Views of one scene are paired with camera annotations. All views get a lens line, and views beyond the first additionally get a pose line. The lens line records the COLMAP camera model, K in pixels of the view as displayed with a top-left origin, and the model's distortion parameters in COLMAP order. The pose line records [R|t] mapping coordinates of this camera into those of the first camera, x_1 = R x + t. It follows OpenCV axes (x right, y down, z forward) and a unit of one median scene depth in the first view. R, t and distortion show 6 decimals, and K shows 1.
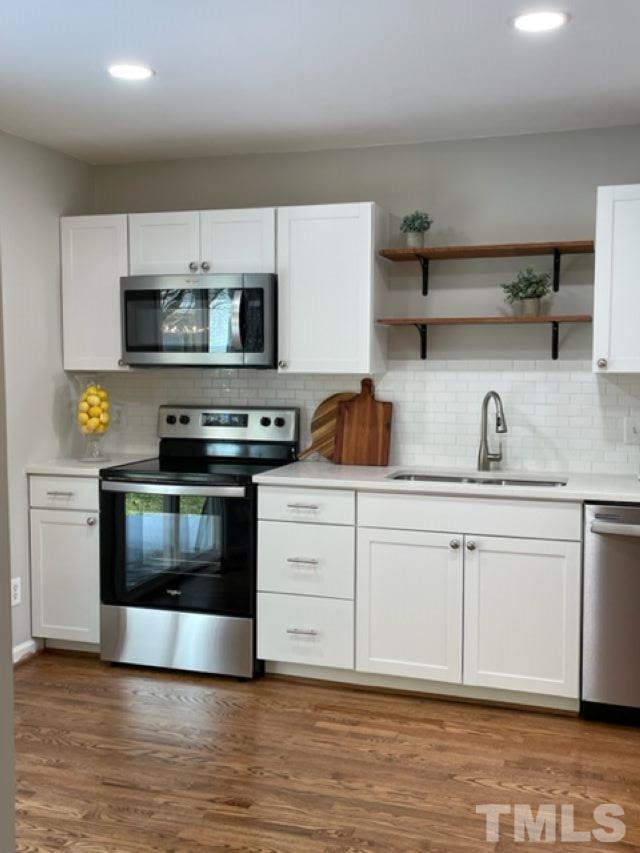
lens RADIAL K [[904.7, 0, 320.0], [0, 904.7, 426.5], [0, 0, 1]] dist [0.134593, -0.239394]
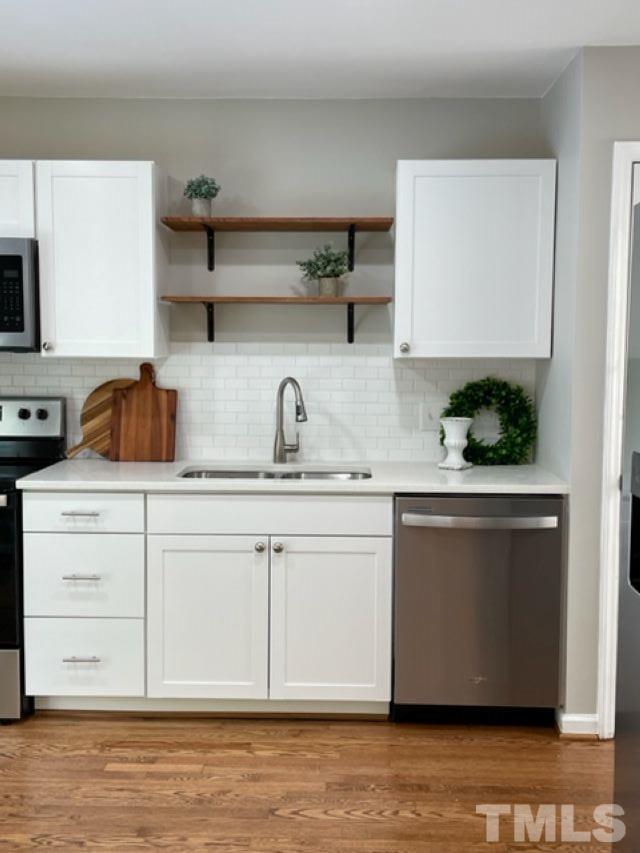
lens RADIAL K [[904.7, 0, 320.0], [0, 904.7, 426.5], [0, 0, 1]] dist [0.134593, -0.239394]
pose [[0.956711, -0.025019, 0.289963, -0.049749], [0.018333, 0.999500, 0.025749, -0.012134], [-0.290462, -0.019319, 0.956691, 0.111013]]
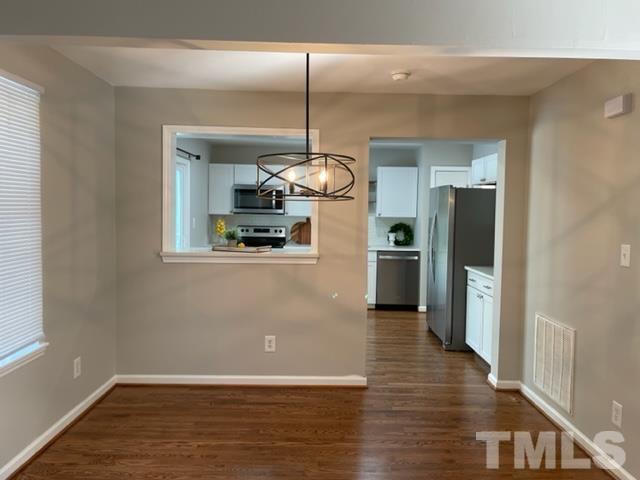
lens RADIAL K [[495.9, 0, 320.0], [0, 495.9, 240.0], [0, 0, 1]] dist [0.135566, -0.144905]
pose [[0.947594, -0.003557, 0.319457, -0.528816], [0.007884, 0.999894, -0.012254, 0.054527], [-0.319380, 0.014130, 0.947521, -0.779036]]
